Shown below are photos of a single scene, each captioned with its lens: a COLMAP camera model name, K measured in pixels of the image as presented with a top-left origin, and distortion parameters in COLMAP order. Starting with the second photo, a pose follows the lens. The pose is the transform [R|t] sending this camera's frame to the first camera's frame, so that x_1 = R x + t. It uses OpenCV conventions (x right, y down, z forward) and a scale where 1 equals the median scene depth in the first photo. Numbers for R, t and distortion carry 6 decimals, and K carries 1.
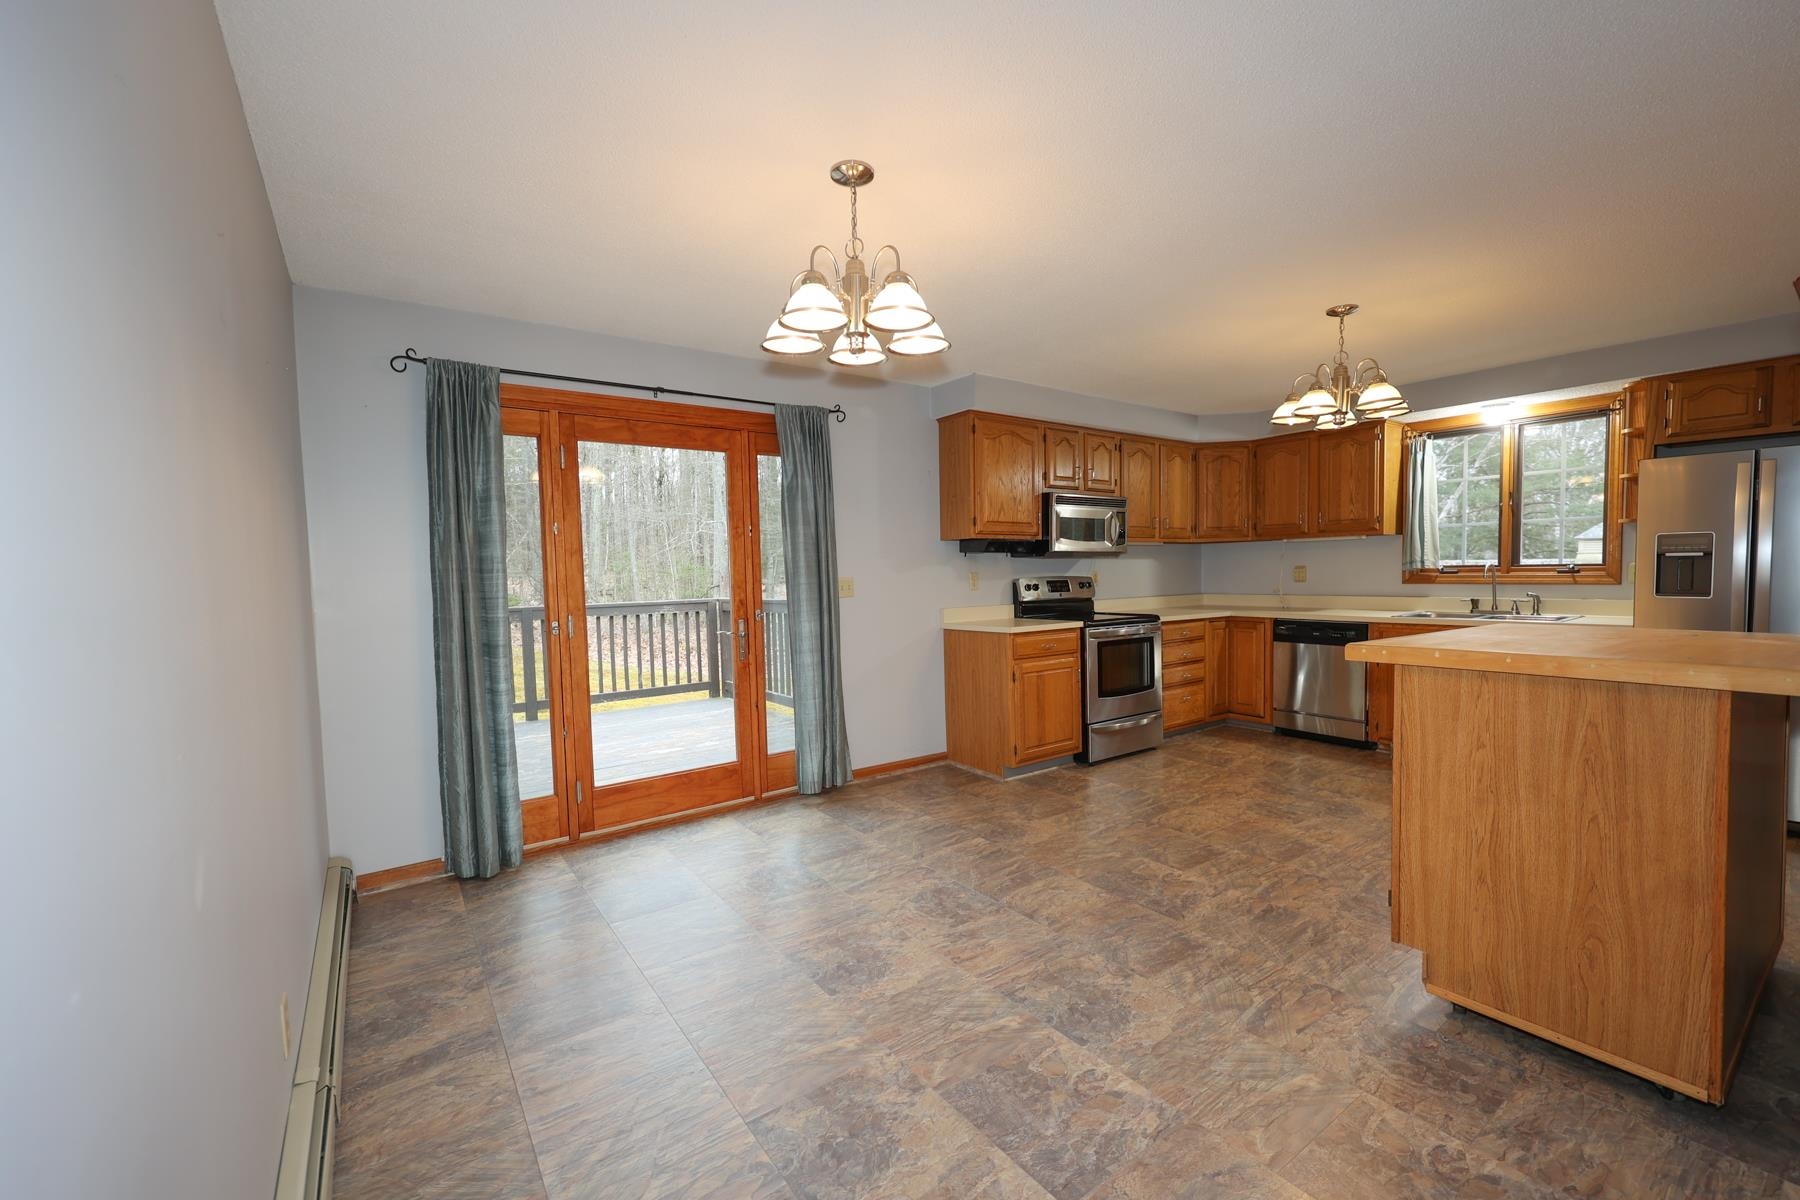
lens RADIAL K [[735.8, 0, 903.0], [0, 735.8, 605.8], [0, 0, 1]] dist [0.001470, 0.000300]
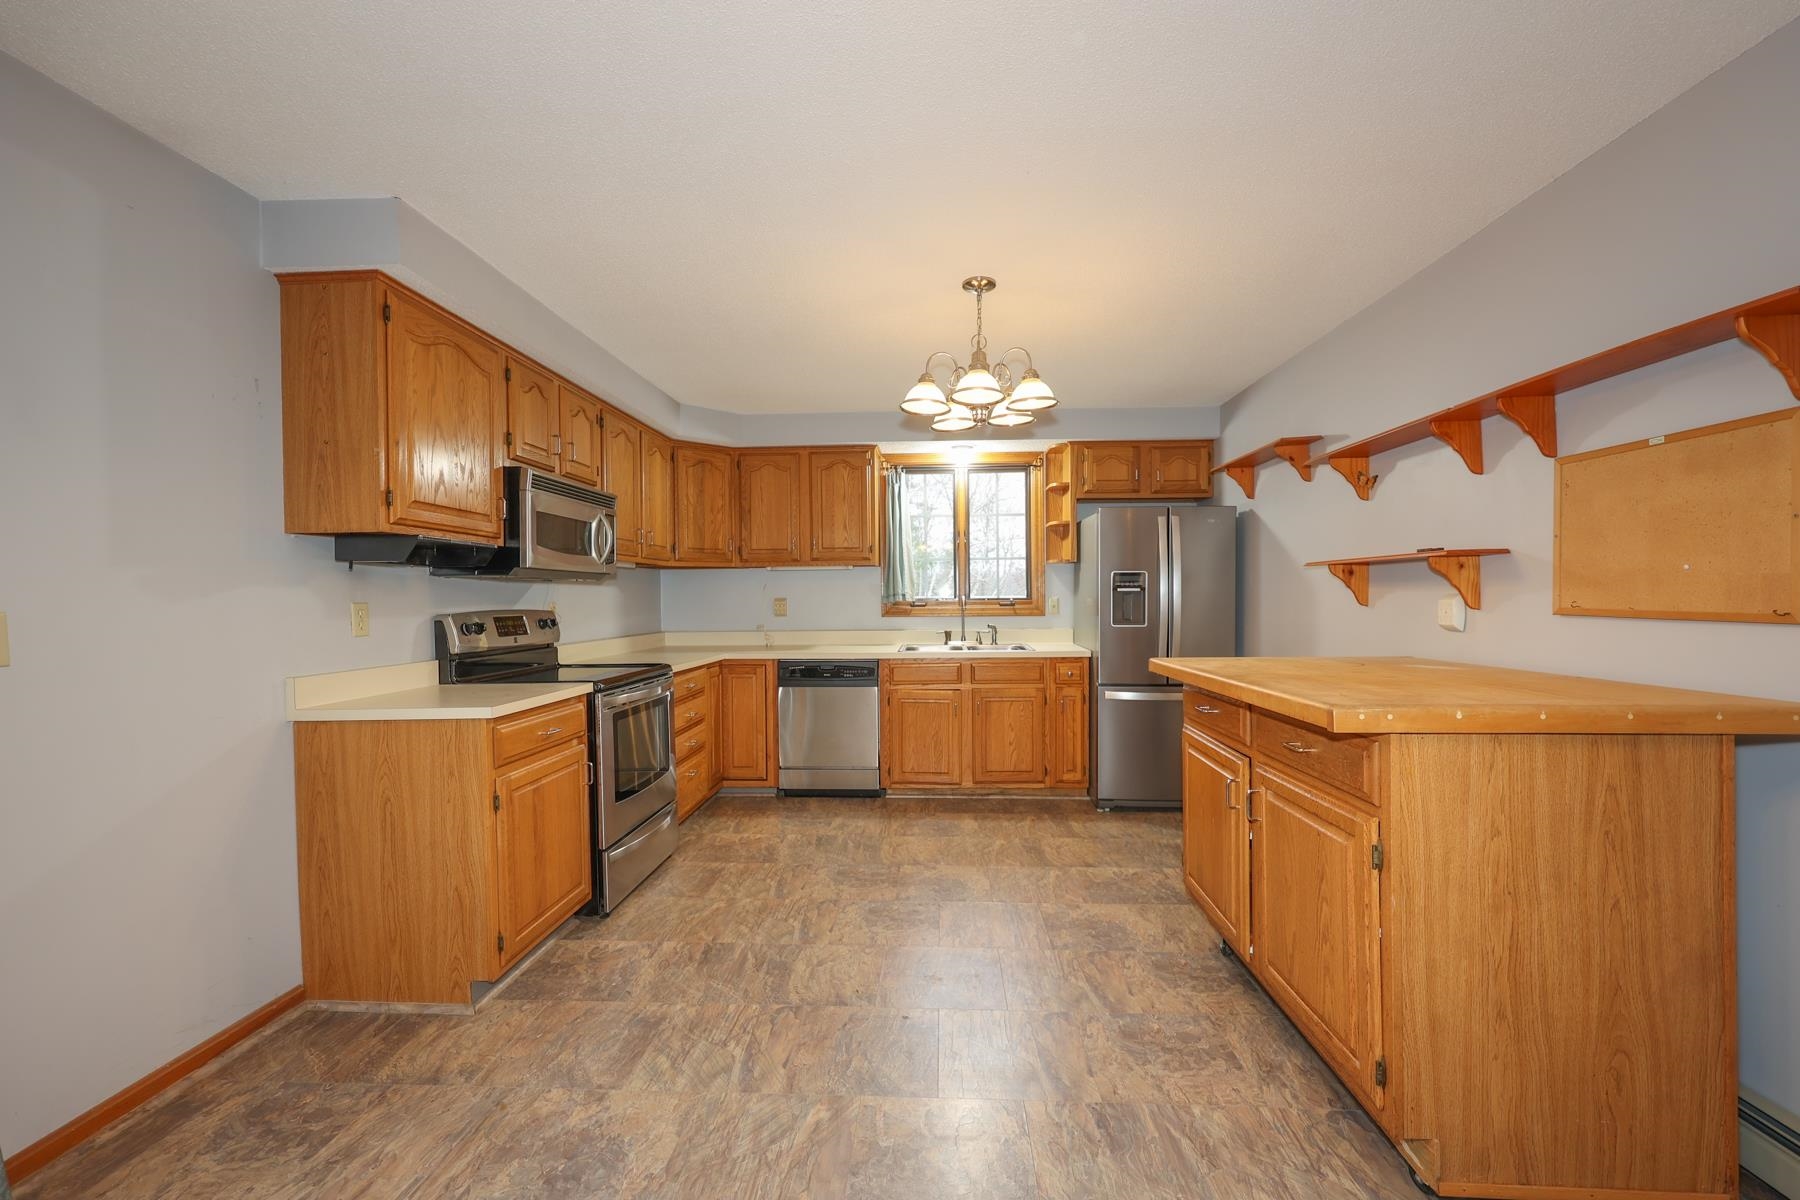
lens RADIAL K [[735.8, 0, 903.0], [0, 735.8, 605.8], [0, 0, 1]] dist [0.001470, 0.000300]
pose [[0.625959, 0.002650, 0.779852, -0.075996], [0.033949, 0.998954, -0.030643, -0.016514], [-0.779117, 0.045656, 0.625214, 0.443317]]
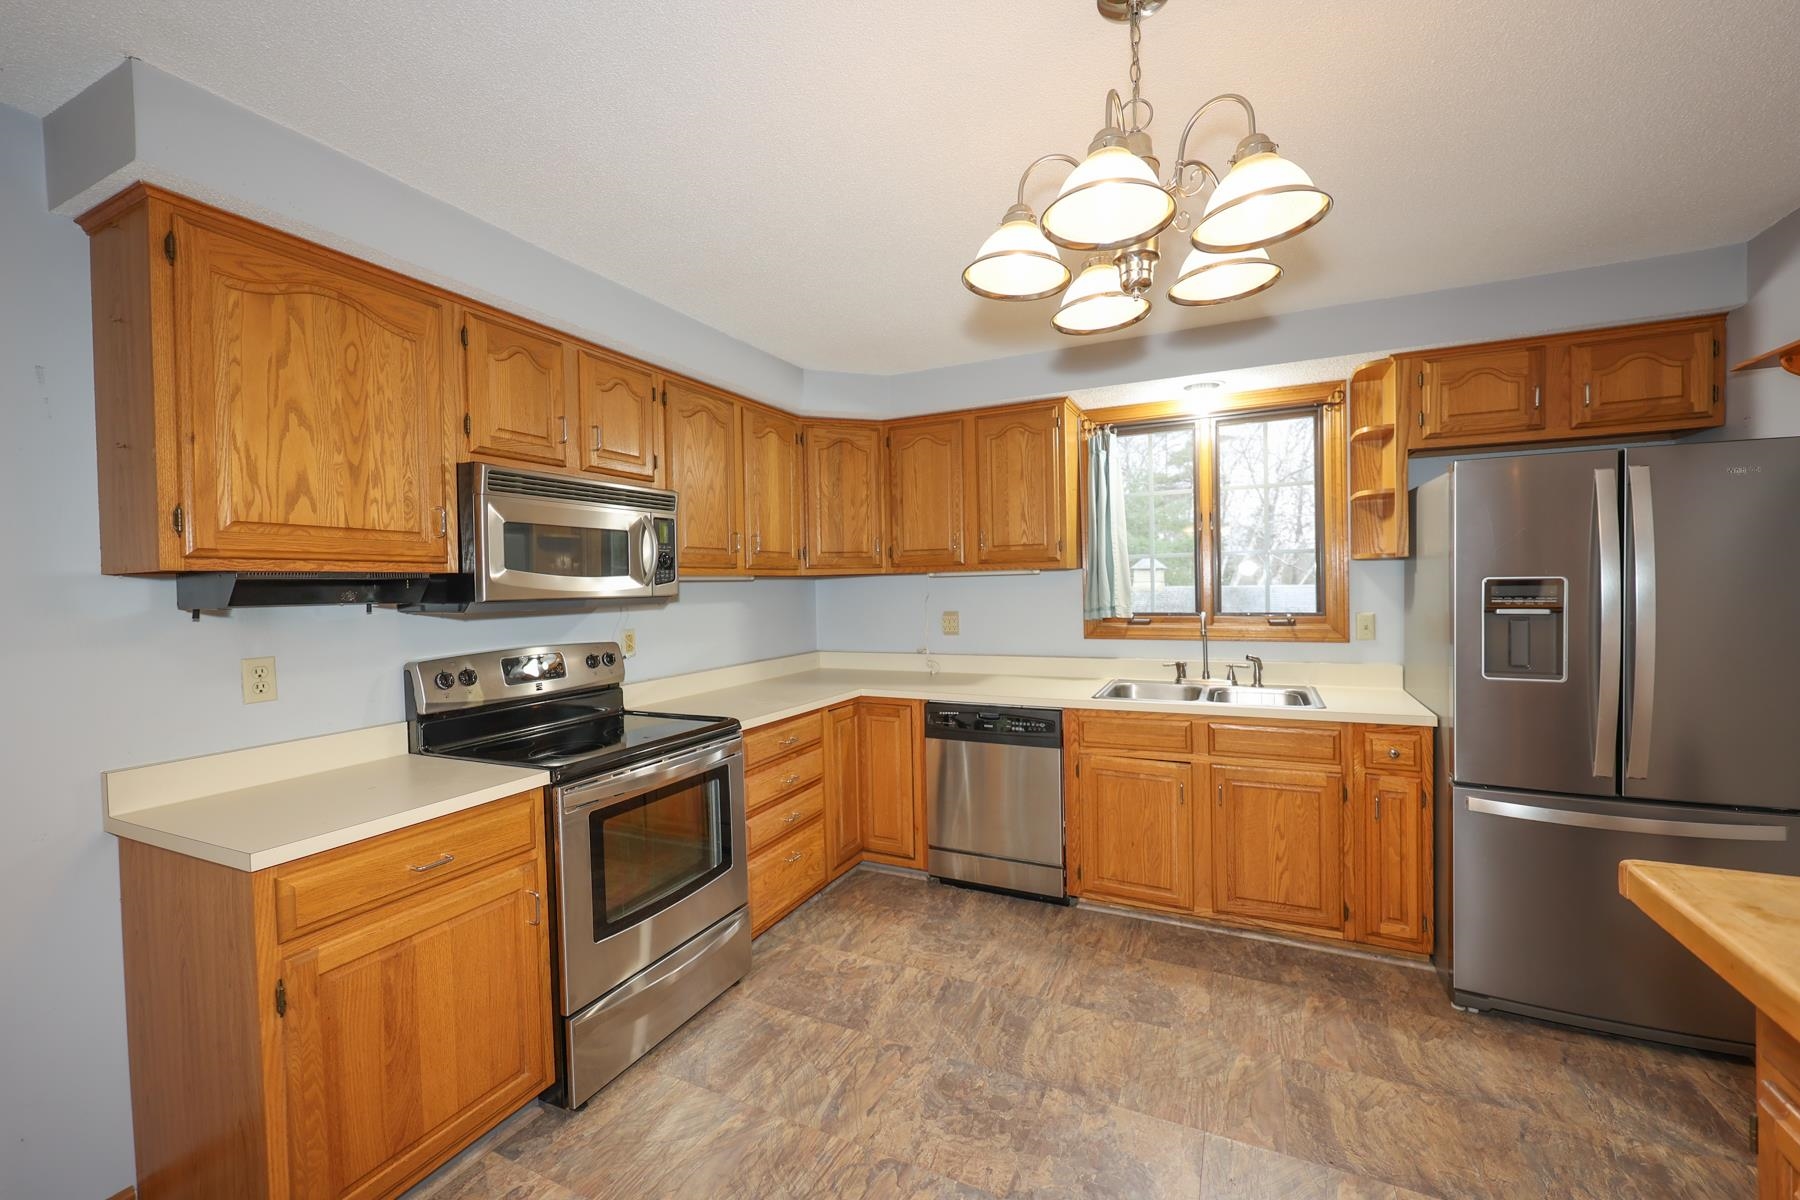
lens RADIAL K [[718.5, 0, 901.3], [0, 718.5, 596.0], [0, 0, 1]] dist [0.000993, 0.000110]
pose [[0.878554, -0.008706, 0.477564, 0.242170], [0.027487, 0.999098, -0.032353, -0.063610], [-0.476852, 0.041551, 0.878001, 0.581309]]
